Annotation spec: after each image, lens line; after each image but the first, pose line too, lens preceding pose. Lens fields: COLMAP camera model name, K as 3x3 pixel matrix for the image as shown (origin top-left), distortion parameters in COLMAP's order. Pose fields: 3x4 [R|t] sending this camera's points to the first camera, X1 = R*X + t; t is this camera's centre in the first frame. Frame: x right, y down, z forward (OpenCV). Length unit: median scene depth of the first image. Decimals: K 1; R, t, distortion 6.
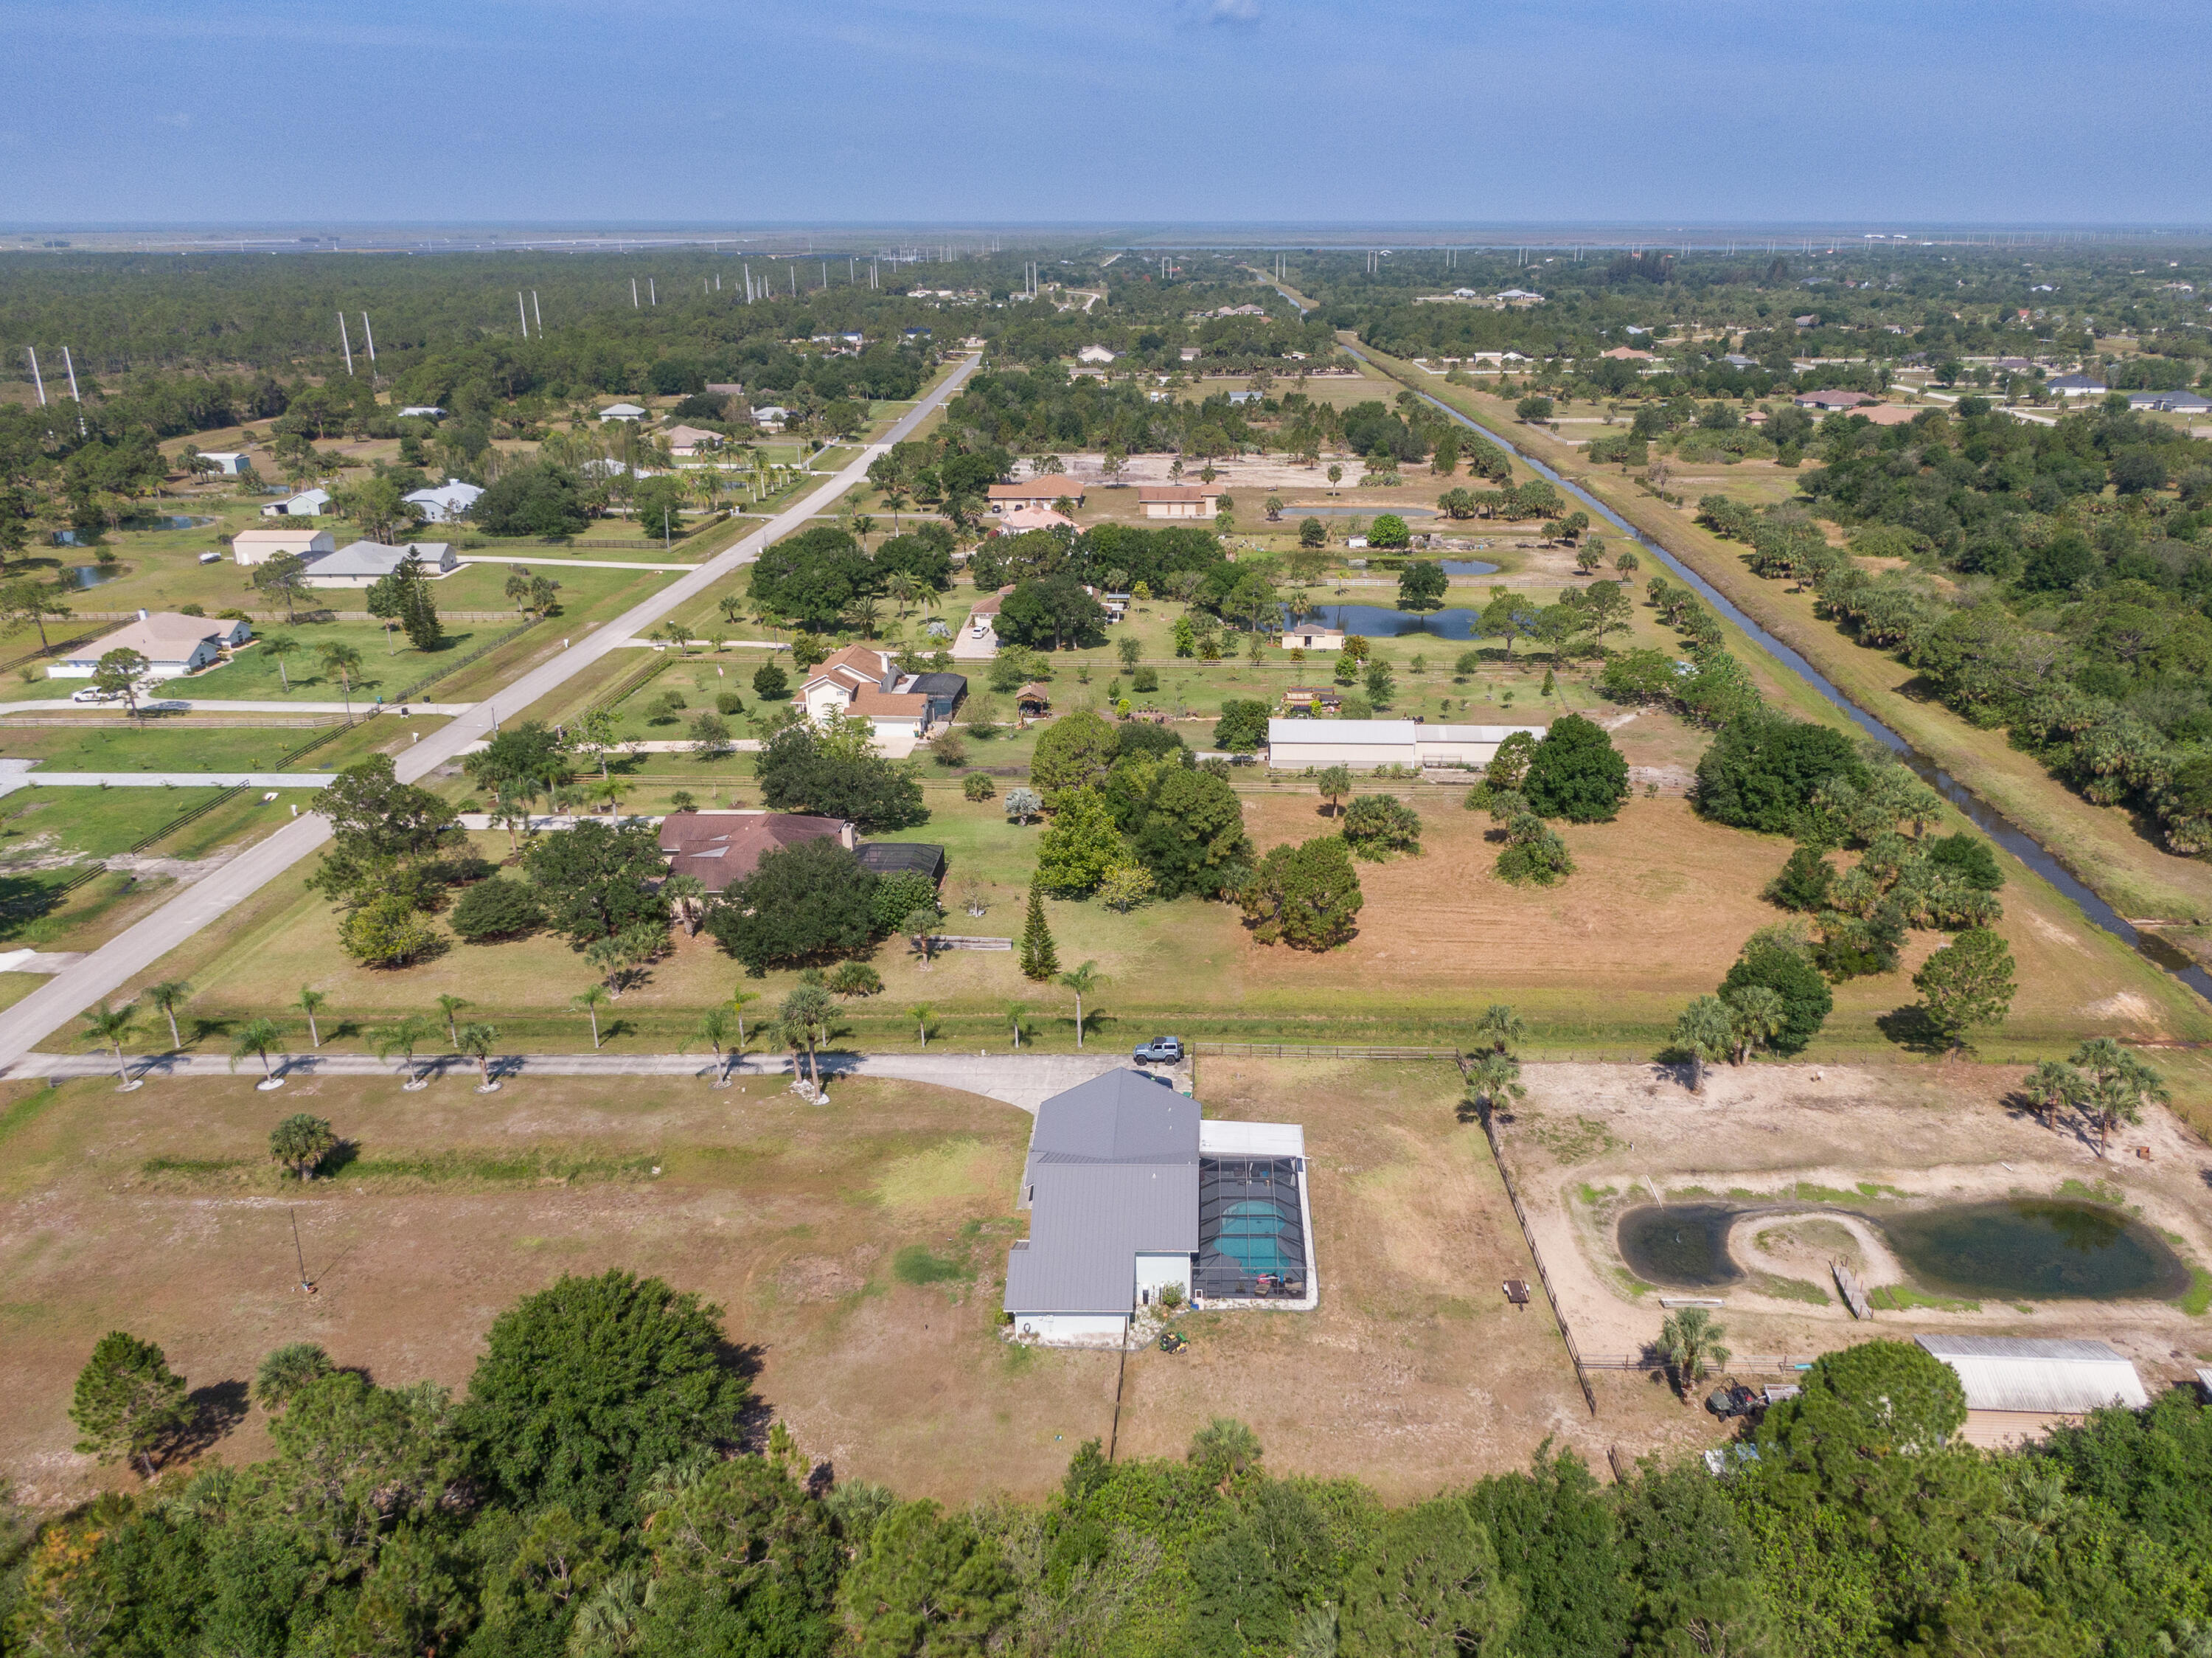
lens RADIAL K [[1629.7, 0, 1192.5], [0, 1629.7, 829.4], [0, 0, 1]] dist [0.005553, 0.002963]
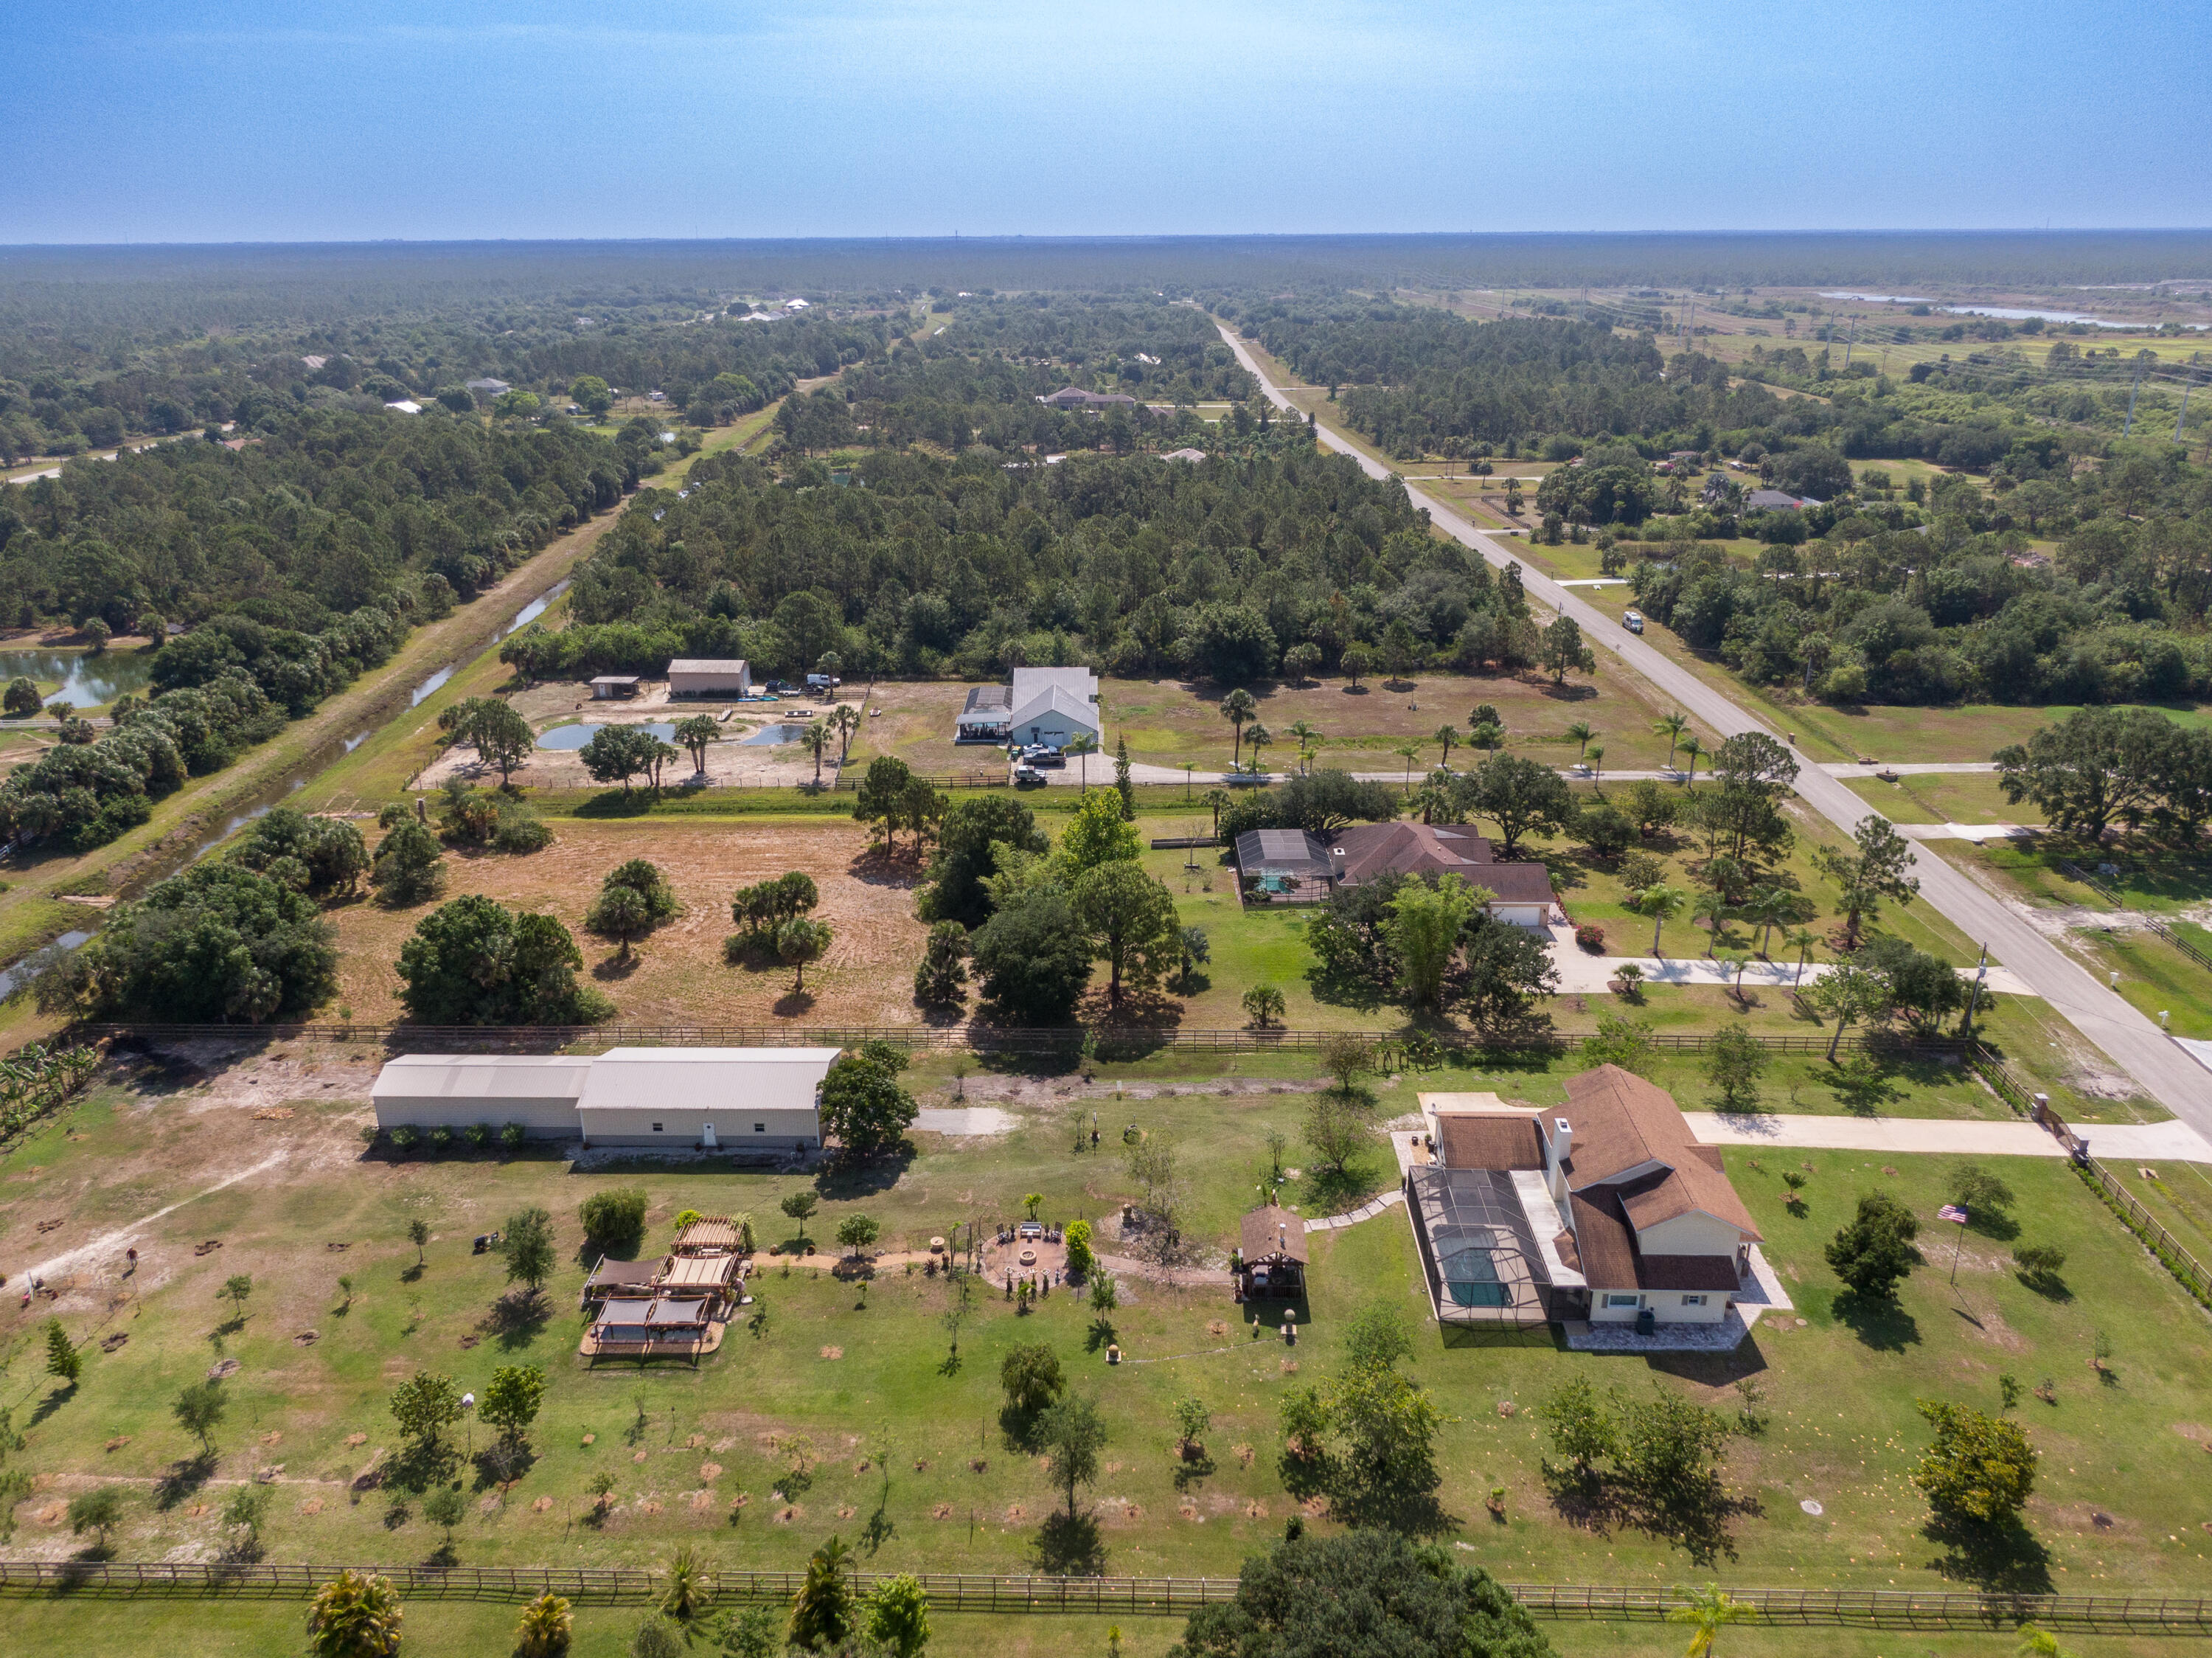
lens RADIAL K [[1579.1, 0, 1095.5], [0, 1579.1, 892.0], [0, 0, 1]] dist [0.009933, 0.007888]
pose [[-0.999900, 0.013746, 0.003292, -0.088305], [0.012313, 0.732735, 0.680403, -0.809720], [0.006940, 0.680376, -0.732831, 2.188439]]
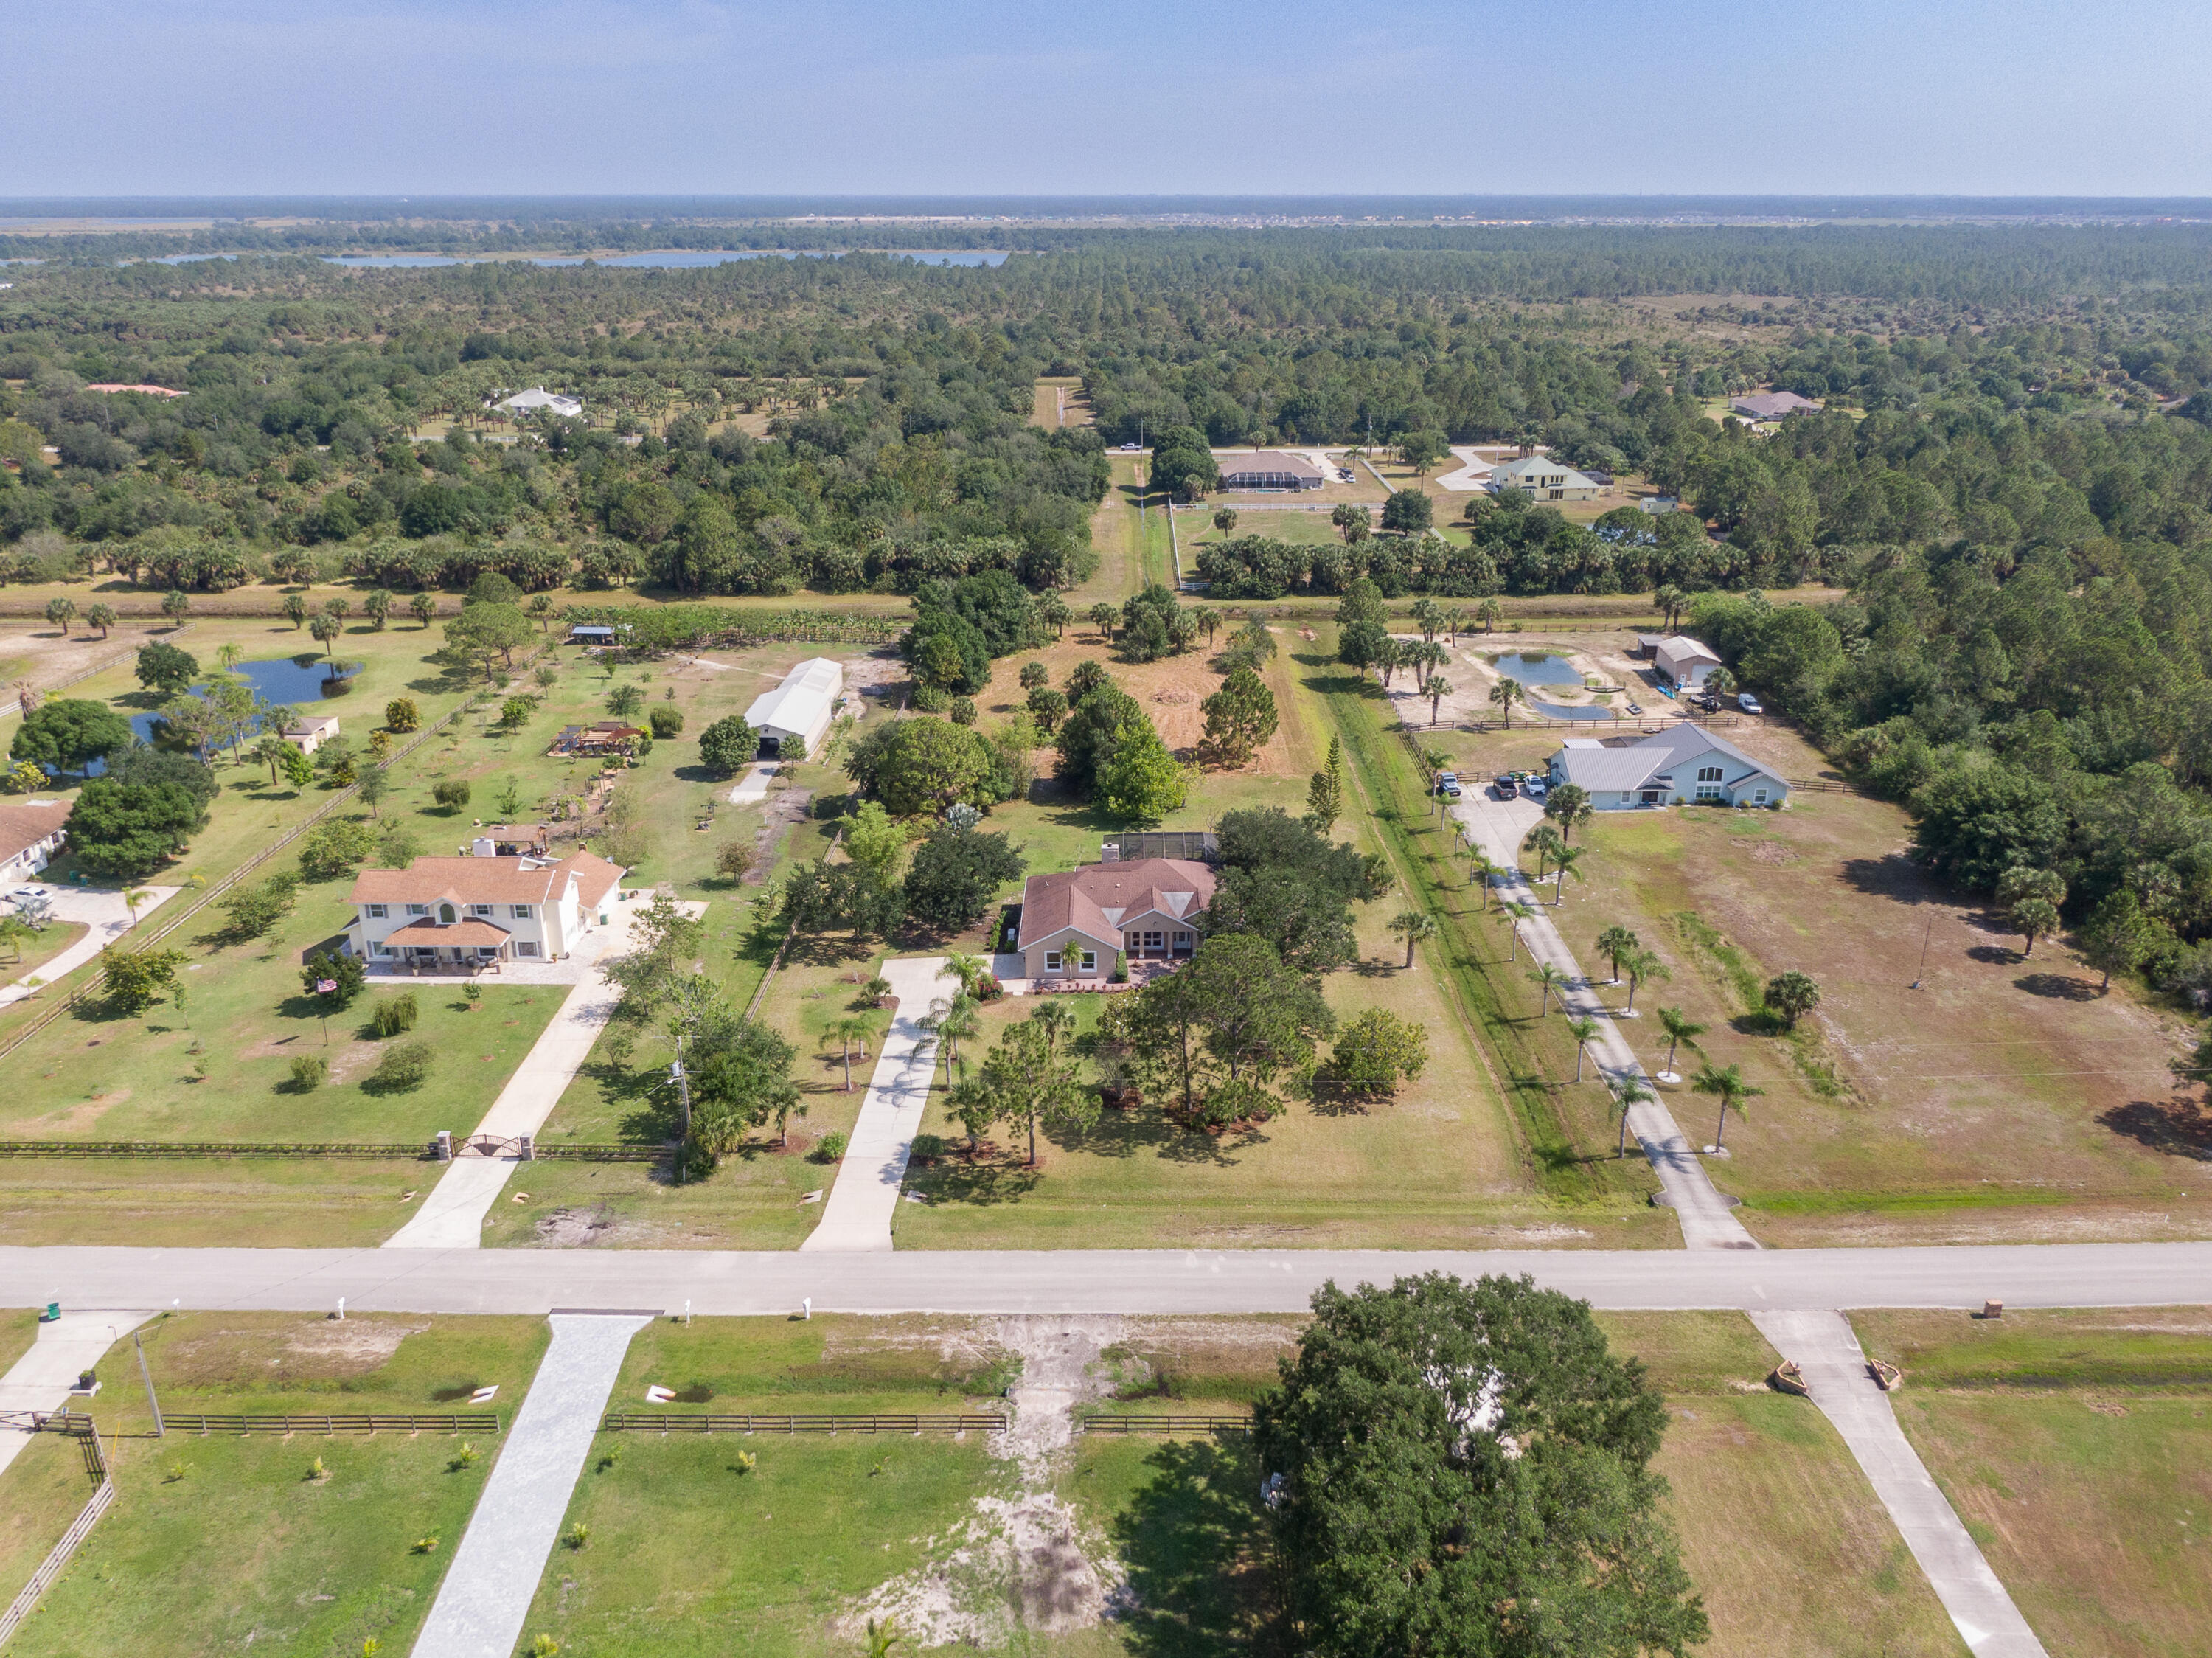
lens RADIAL K [[1740.8, 0, 1106.0], [0, 1740.8, 829.0], [0, 0, 1]] dist [0.006489, -0.000742]
pose [[-0.012719, -0.338553, 0.940861, -1.483000], [0.344764, 0.881753, 0.321945, -0.431202], [-0.938603, 0.328471, 0.105506, 1.140847]]
